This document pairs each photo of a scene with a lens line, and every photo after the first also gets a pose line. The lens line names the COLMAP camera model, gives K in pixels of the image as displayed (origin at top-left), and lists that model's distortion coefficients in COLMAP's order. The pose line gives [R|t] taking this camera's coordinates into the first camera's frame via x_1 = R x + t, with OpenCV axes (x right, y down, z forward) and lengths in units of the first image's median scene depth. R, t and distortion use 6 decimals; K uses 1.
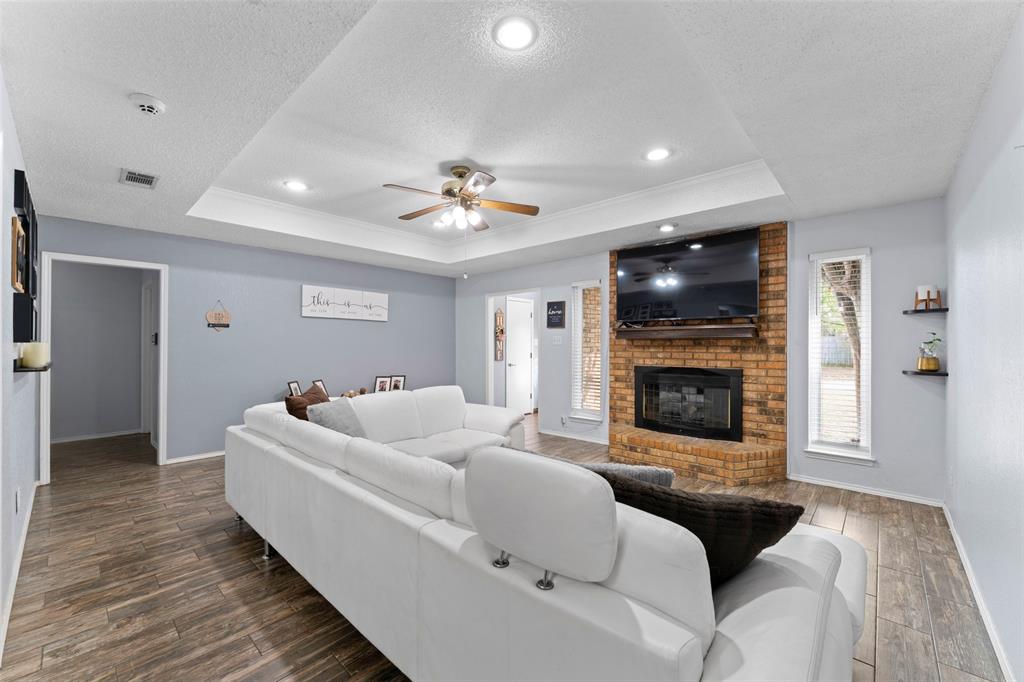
lens RADIAL K [[409.4, 0, 509.5], [0, 409.4, 344.3], [0, 0, 1]] dist [-0.004067, -0.000390]
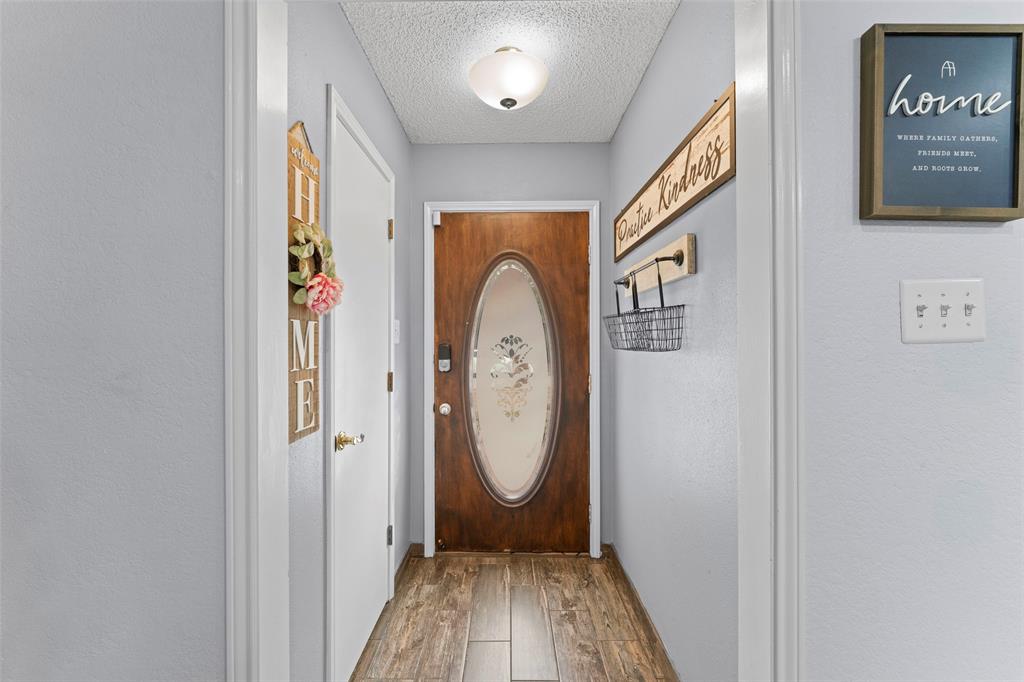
lens RADIAL K [[409.9, 0, 512.0], [0, 409.9, 341.0], [0, 0, 1]] dist [-0.000534, -0.000071]
pose [[0.730382, 0.001318, 0.683037, -0.134986], [-0.001107, 0.999999, -0.000745, 0.002767], [-0.683038, -0.000213, 0.730383, 1.445292]]
